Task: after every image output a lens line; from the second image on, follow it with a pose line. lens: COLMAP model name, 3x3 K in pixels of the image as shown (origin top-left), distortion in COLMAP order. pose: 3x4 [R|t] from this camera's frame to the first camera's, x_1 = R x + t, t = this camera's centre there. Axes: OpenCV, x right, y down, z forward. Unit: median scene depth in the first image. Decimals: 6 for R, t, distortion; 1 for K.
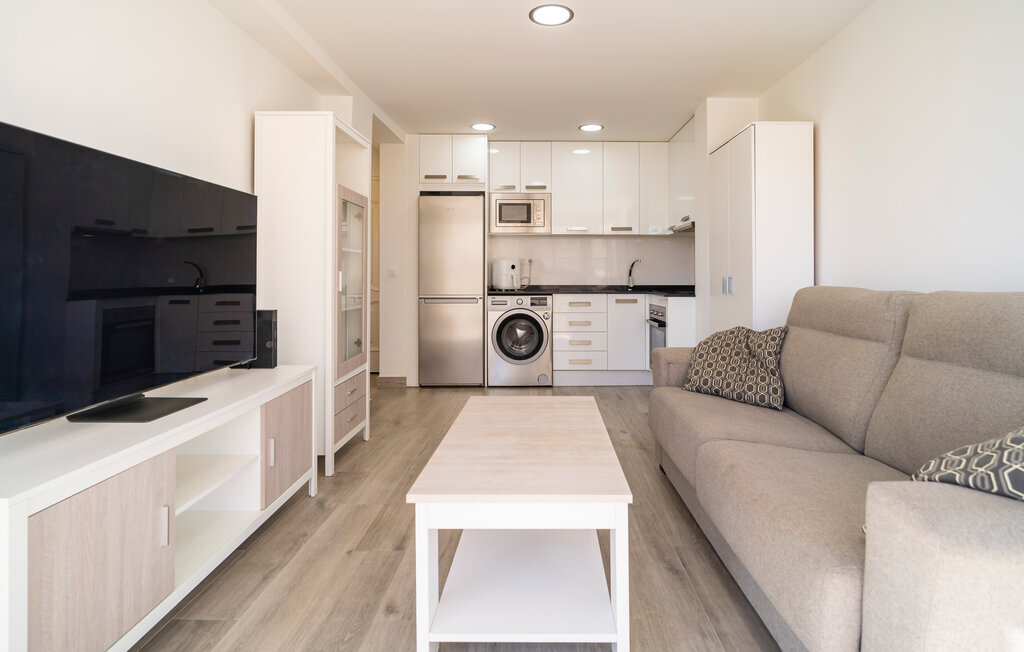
lens RADIAL K [[523.4, 0, 554.2], [0, 523.4, 271.3], [0, 0, 1]] dist [-0.002955, 0.003716]
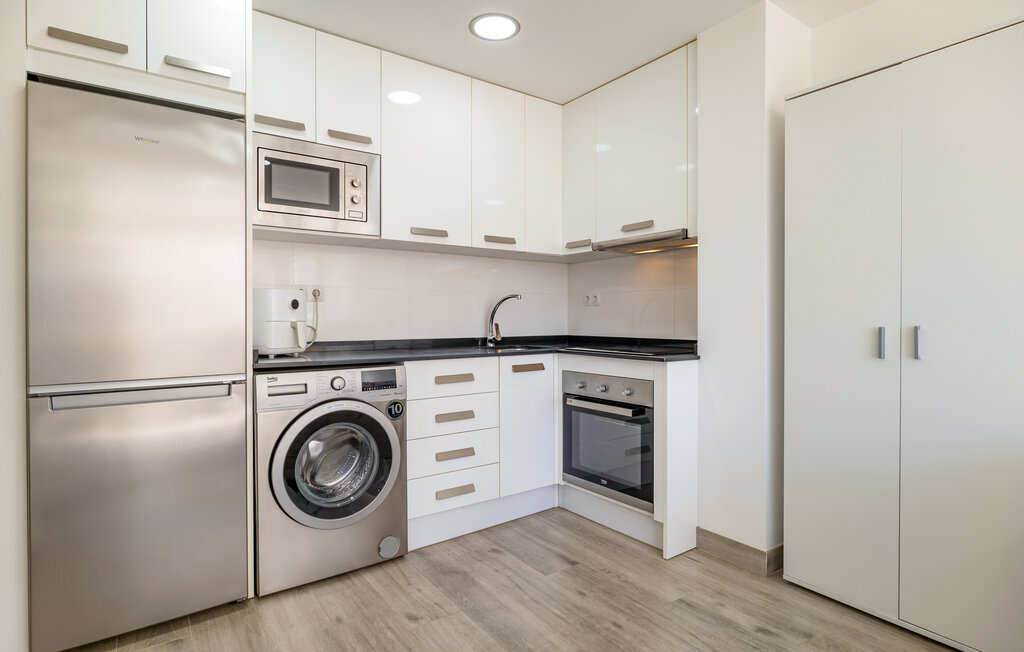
lens RADIAL K [[523.4, 0, 515.2], [0, 523.4, 318.9], [0, 0, 1]] dist [-0.002955, 0.003716]
pose [[0.827945, -0.002772, 0.560802, -0.189040], [-0.003007, 0.999951, 0.009382, -0.000323], [-0.560801, -0.009454, 0.827897, 0.556476]]
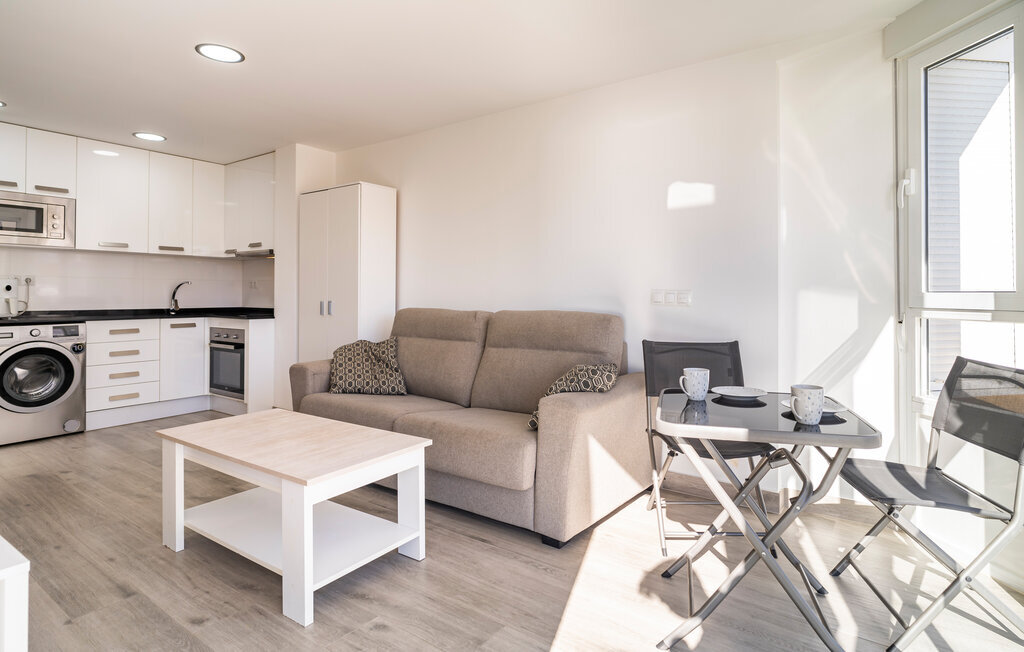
lens RADIAL K [[523.4, 0, 515.9], [0, 523.4, 285.9], [0, 0, 1]] dist [-0.002955, 0.003716]
pose [[0.599999, 0.013340, 0.799890, -0.264499], [-0.008921, 0.999910, -0.009985, -0.011298], [-0.799951, -0.001145, 0.600064, -0.053383]]
